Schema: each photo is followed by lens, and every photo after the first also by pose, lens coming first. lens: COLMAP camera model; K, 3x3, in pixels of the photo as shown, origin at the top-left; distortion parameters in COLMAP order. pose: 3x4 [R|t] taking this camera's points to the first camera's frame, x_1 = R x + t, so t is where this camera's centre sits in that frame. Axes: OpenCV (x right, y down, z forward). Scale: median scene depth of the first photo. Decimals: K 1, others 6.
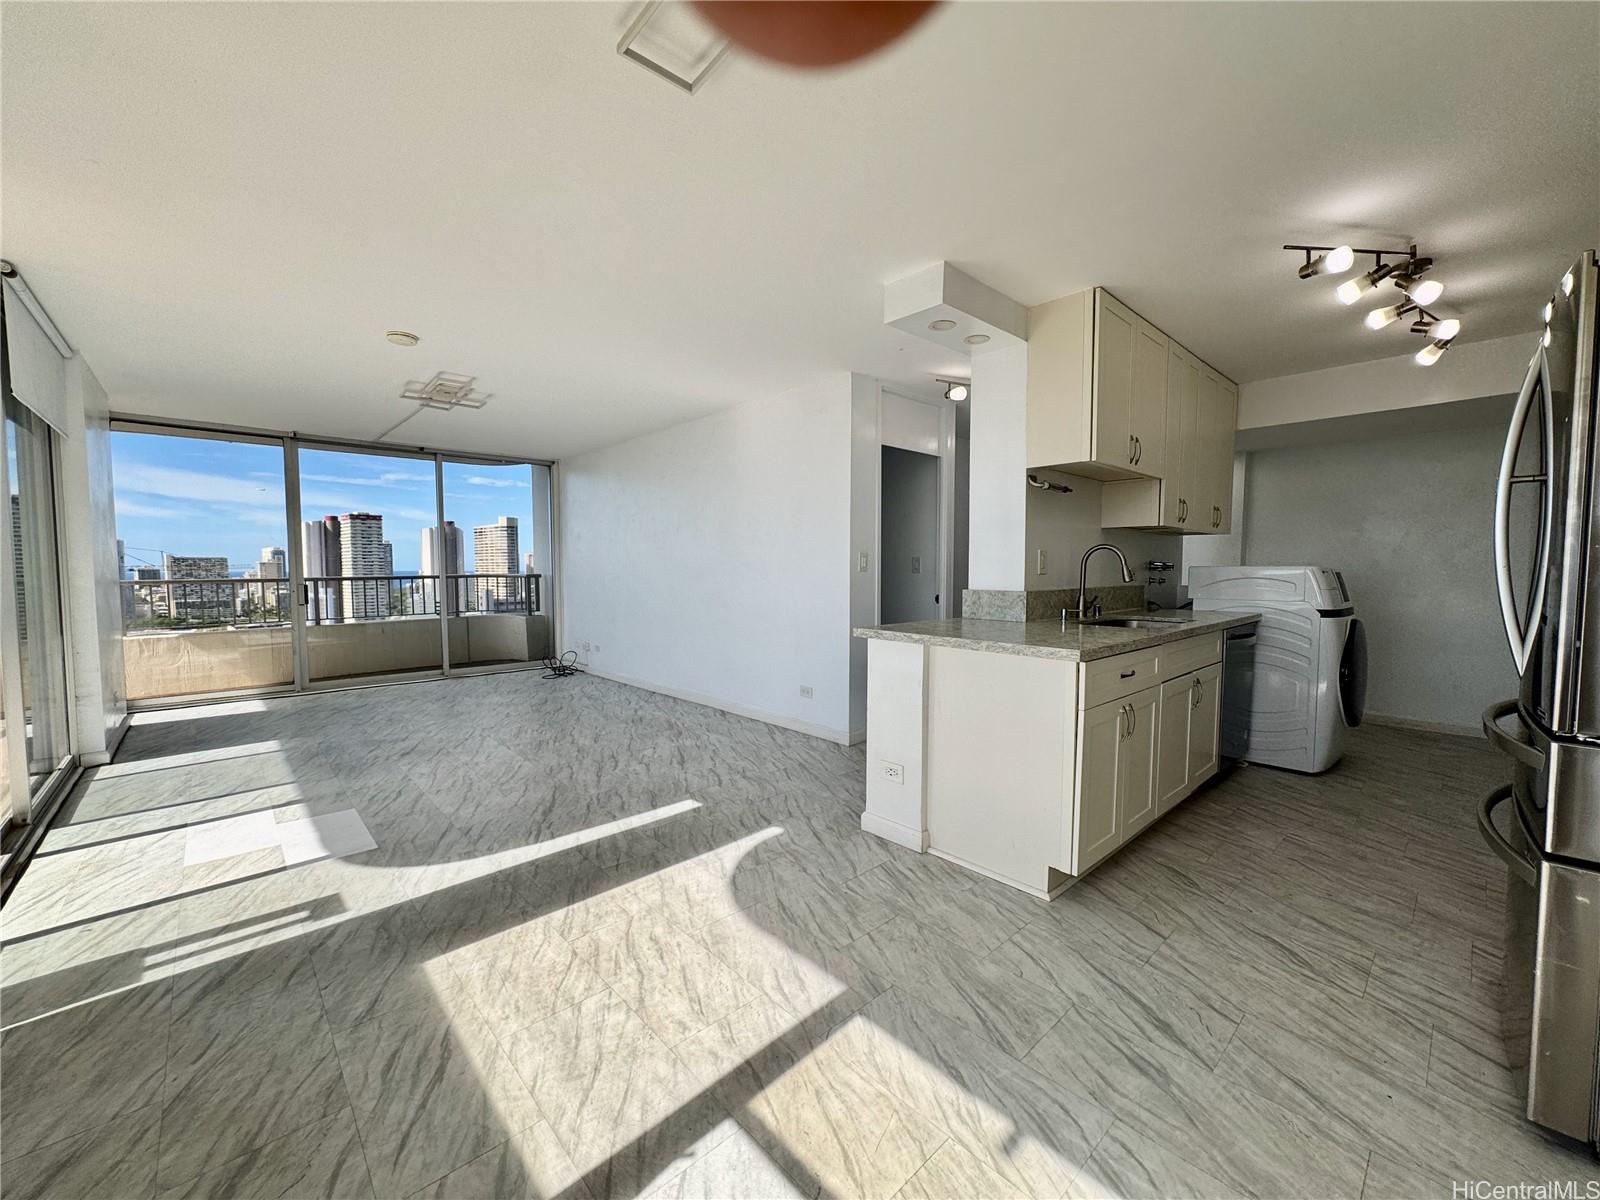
lens RADIAL K [[642.8, 0, 803.6], [0, 642.8, 603.7], [0, 0, 1]] dist [-0.000425, -0.000308]
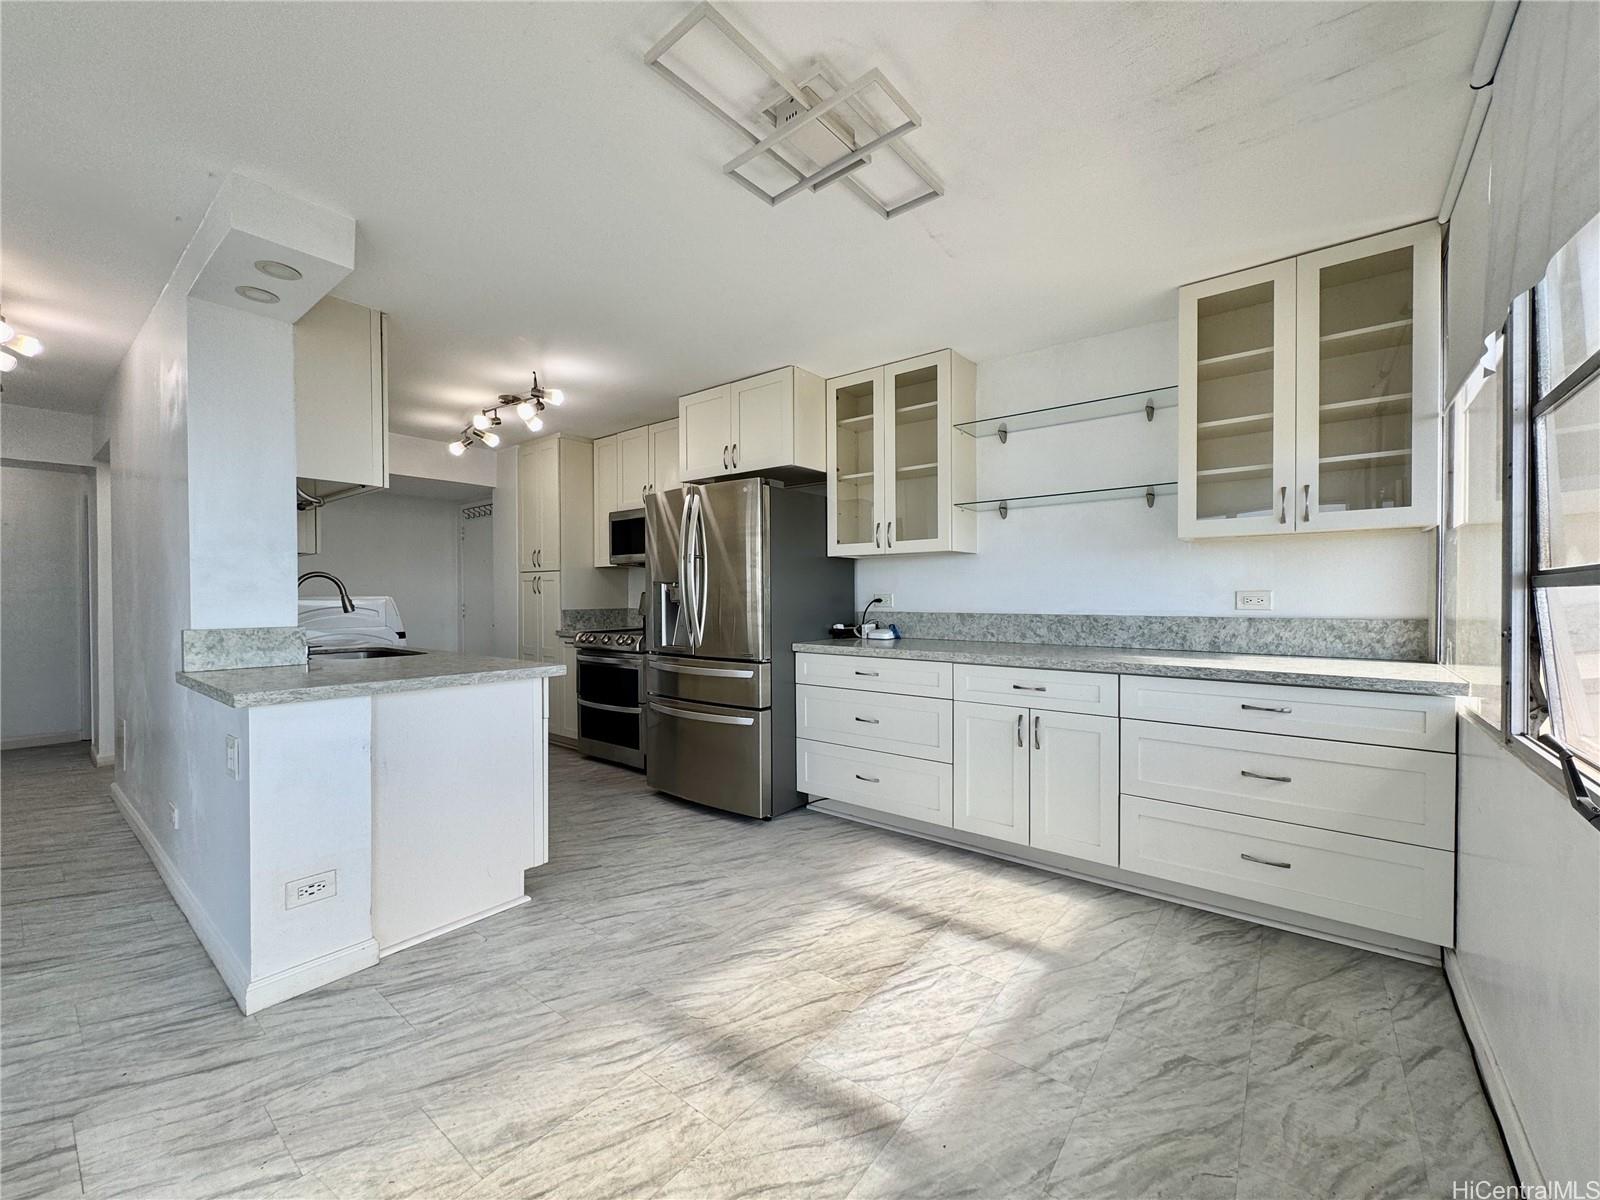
lens RADIAL K [[642.8, 0, 793.8], [0, 642.8, 601.5], [0, 0, 1]] dist [-0.000425, -0.000308]
pose [[-0.156444, -0.006561, 0.987665, -0.861112], [0.057031, 0.998250, 0.015665, -0.043256], [-0.986039, 0.058778, -0.155796, 0.776735]]
